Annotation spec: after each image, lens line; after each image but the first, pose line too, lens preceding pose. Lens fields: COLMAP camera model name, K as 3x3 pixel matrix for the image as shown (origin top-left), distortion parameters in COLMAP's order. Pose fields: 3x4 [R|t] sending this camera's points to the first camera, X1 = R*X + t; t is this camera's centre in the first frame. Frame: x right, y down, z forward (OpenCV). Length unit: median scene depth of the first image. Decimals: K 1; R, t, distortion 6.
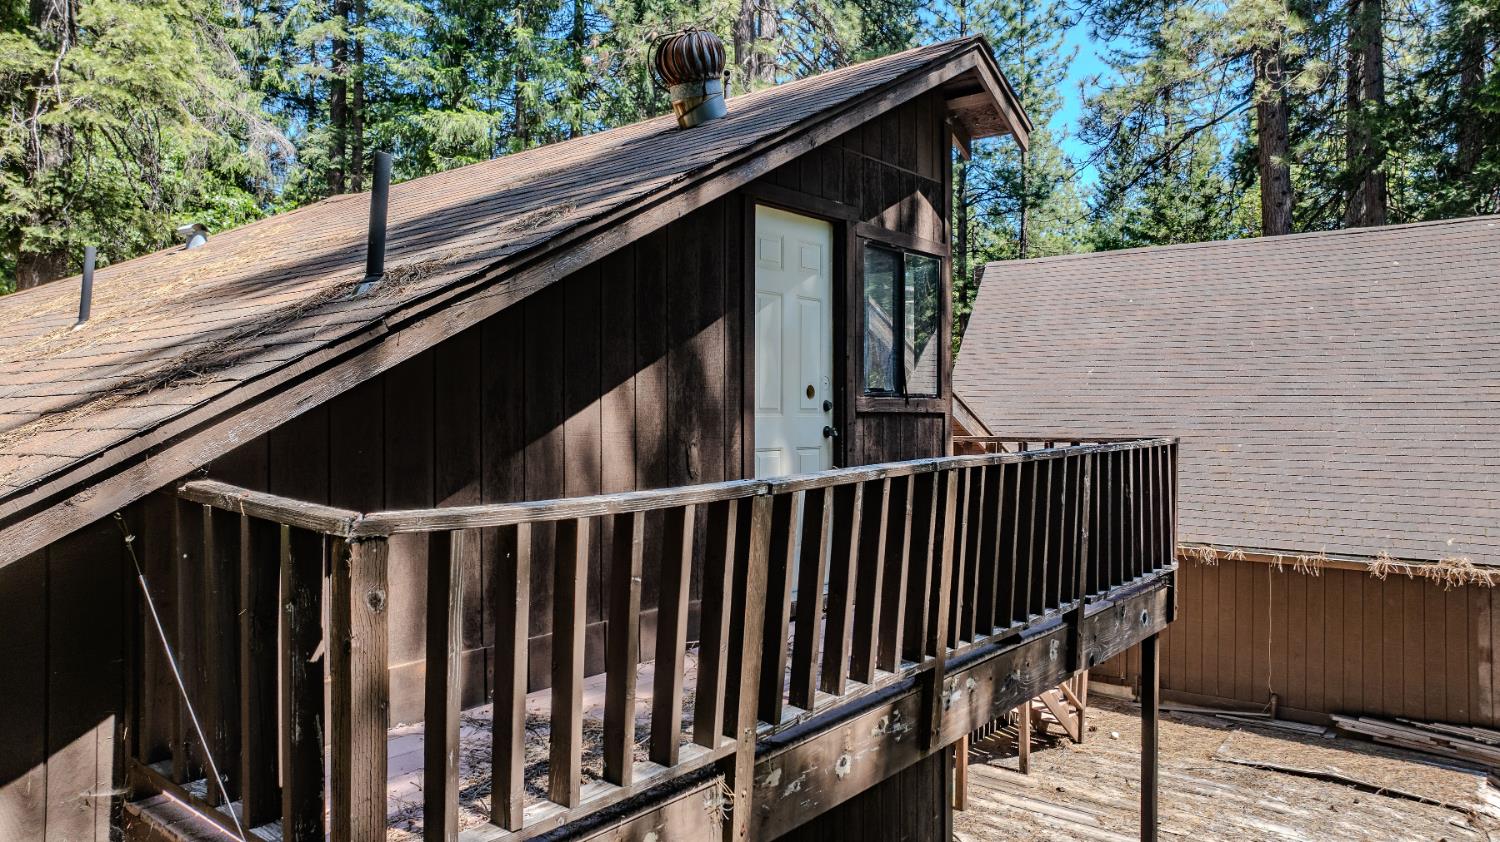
lens RADIAL K [[1048.6, 0, 751.5], [0, 1048.6, 426.8], [0, 0, 1]] dist [-0.025987, 0.008385]
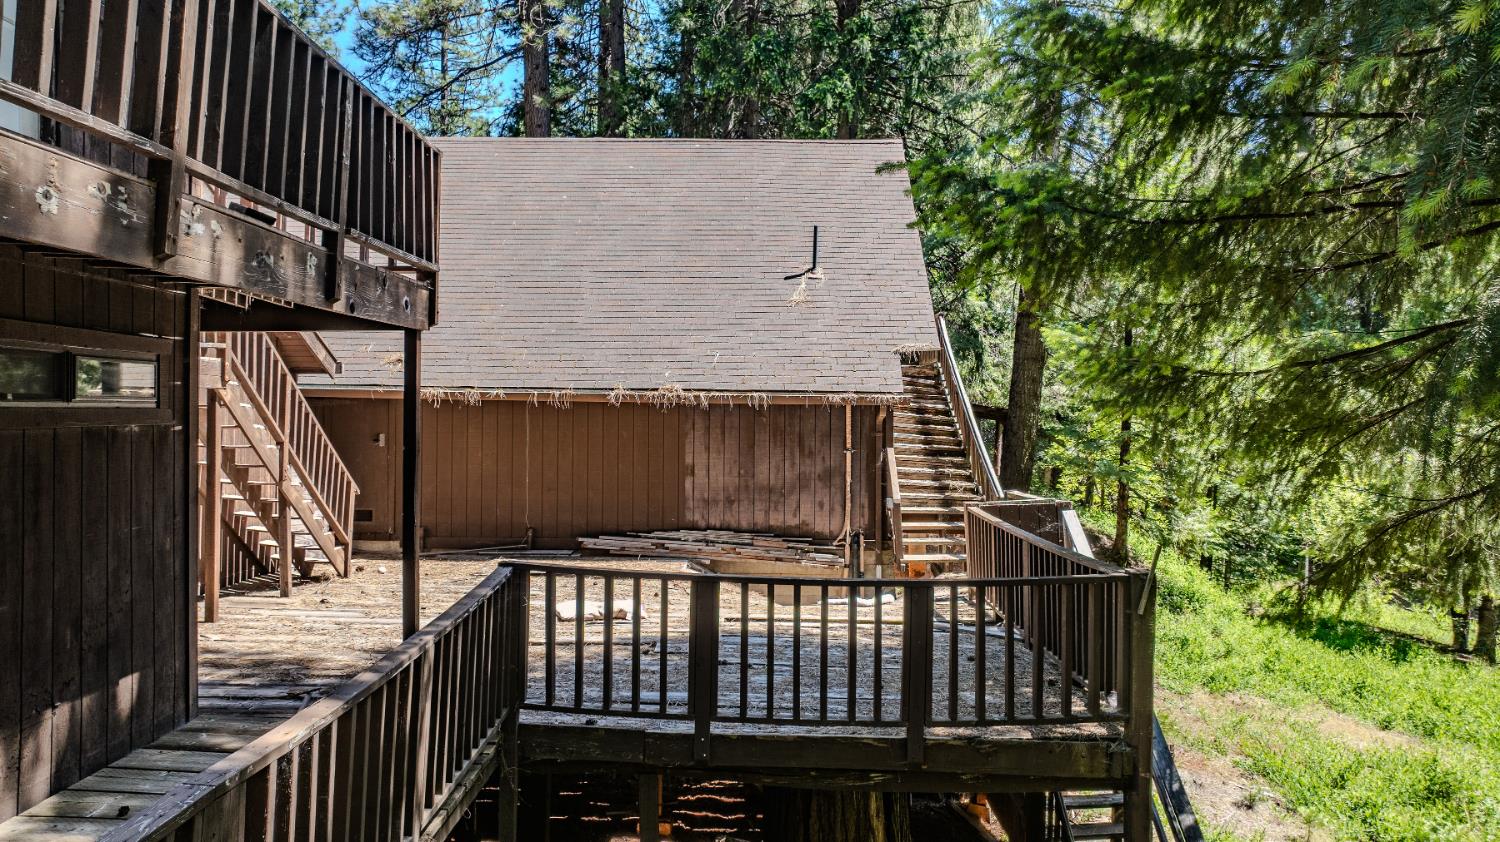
lens RADIAL K [[1048.6, 0, 765.3], [0, 1048.6, 414.1], [0, 0, 1]] dist [-0.025987, 0.008385]
pose [[0.777623, 0.007062, 0.628691, 0.004143], [-0.006514, 0.999974, -0.003176, 0.163261], [-0.628697, -0.001626, 0.777649, -0.008098]]
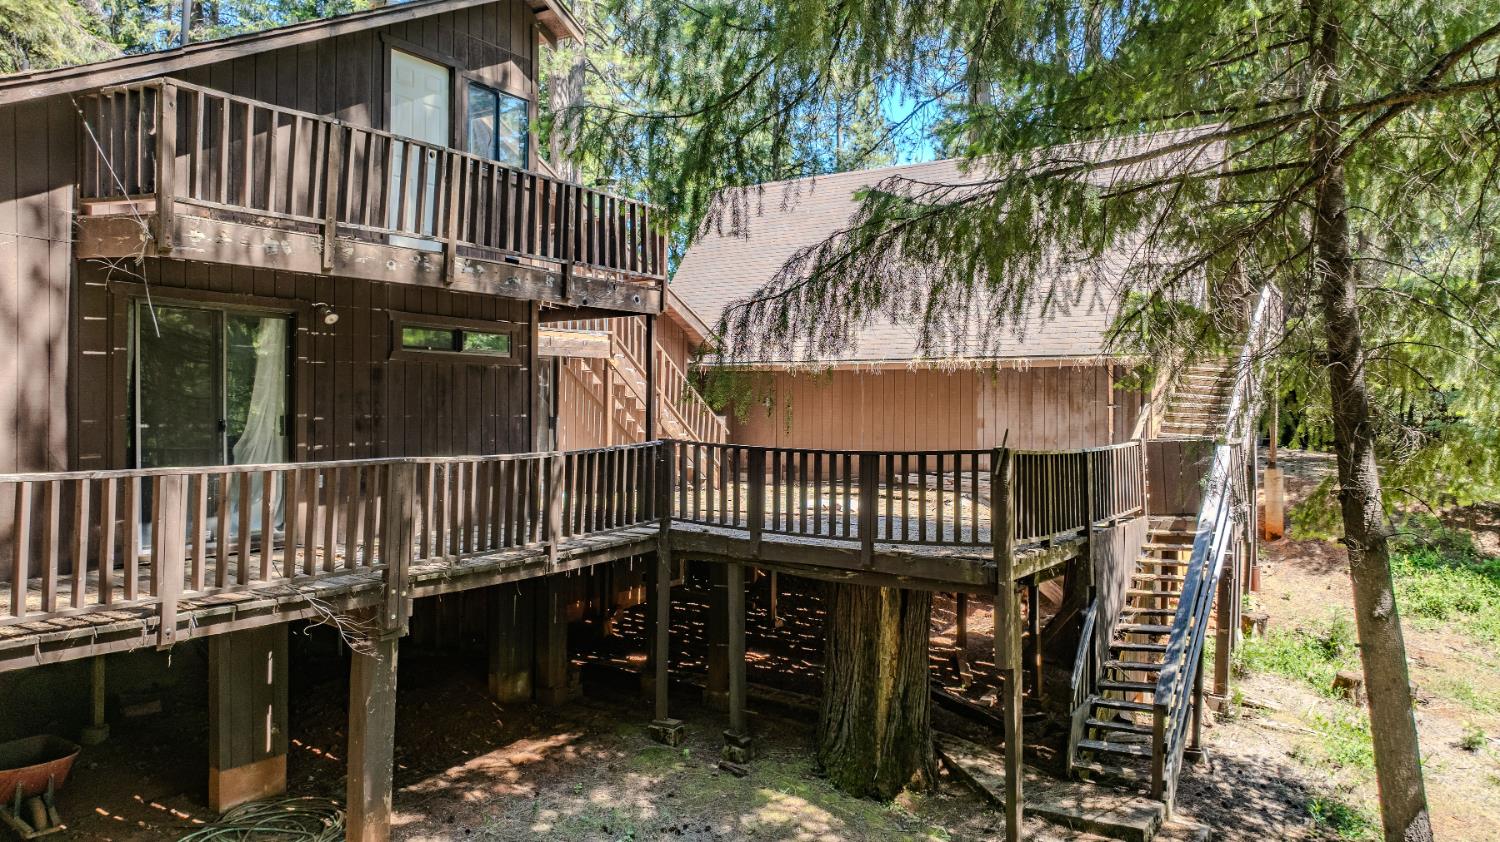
lens RADIAL K [[1048.6, 0, 773.3], [0, 1048.6, 412.6], [0, 0, 1]] dist [-0.025987, 0.008385]
pose [[0.991705, 0.002026, 0.128515, 0.209666], [-0.001384, 0.999986, -0.005087, 0.218163], [-0.128524, 0.004867, 0.991694, -0.472148]]
